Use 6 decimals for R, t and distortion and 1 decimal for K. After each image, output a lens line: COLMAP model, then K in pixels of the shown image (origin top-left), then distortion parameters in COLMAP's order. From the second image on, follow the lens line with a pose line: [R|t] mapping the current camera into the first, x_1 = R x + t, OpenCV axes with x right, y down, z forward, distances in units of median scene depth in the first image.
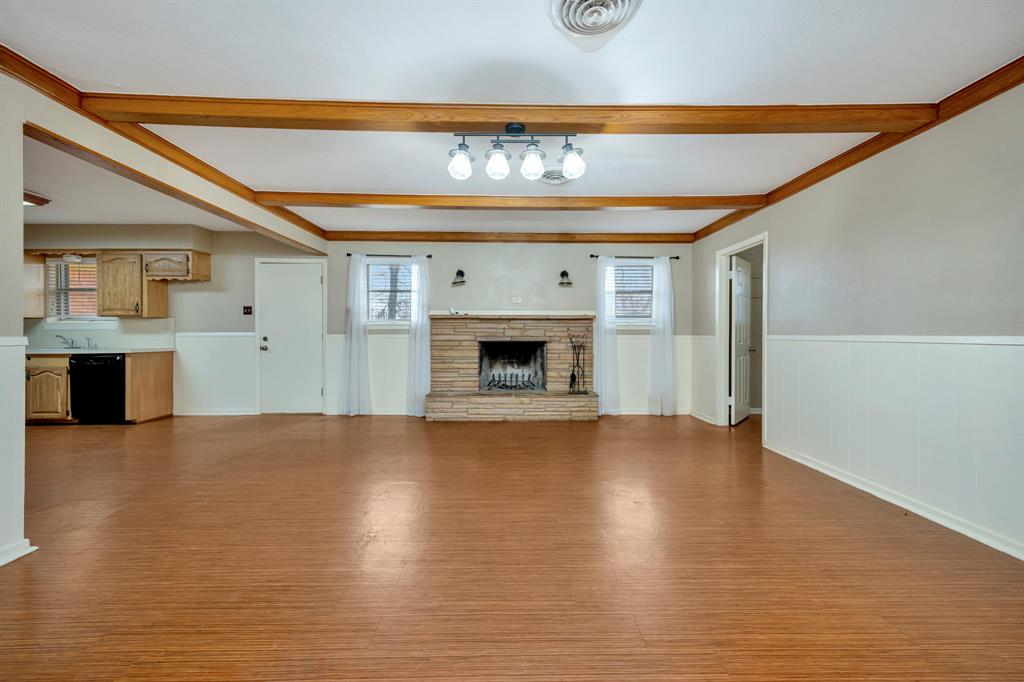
lens RADIAL K [[401.1, 0, 515.9], [0, 401.1, 333.1], [0, 0, 1]] dist [-0.000171, 0.000050]
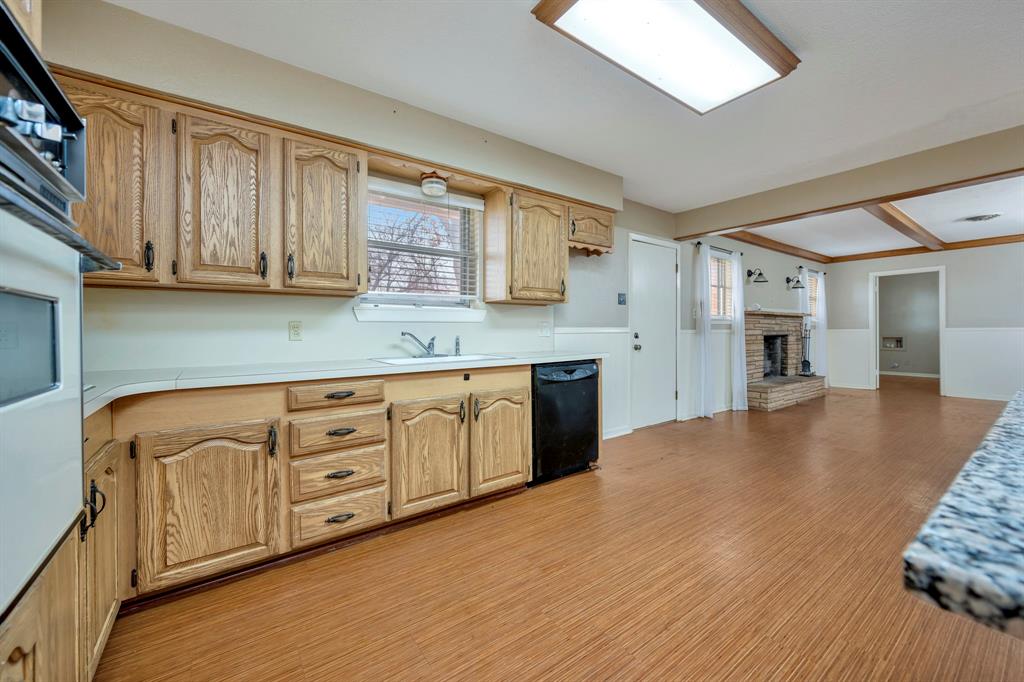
lens RADIAL K [[401.1, 0, 515.9], [0, 401.1, 333.1], [0, 0, 1]] dist [-0.000171, 0.000050]
pose [[0.822360, -0.006763, 0.568927, -1.289911], [0.004682, 0.999976, 0.005120, 0.004235], [-0.568948, -0.001547, 0.822372, 0.486507]]
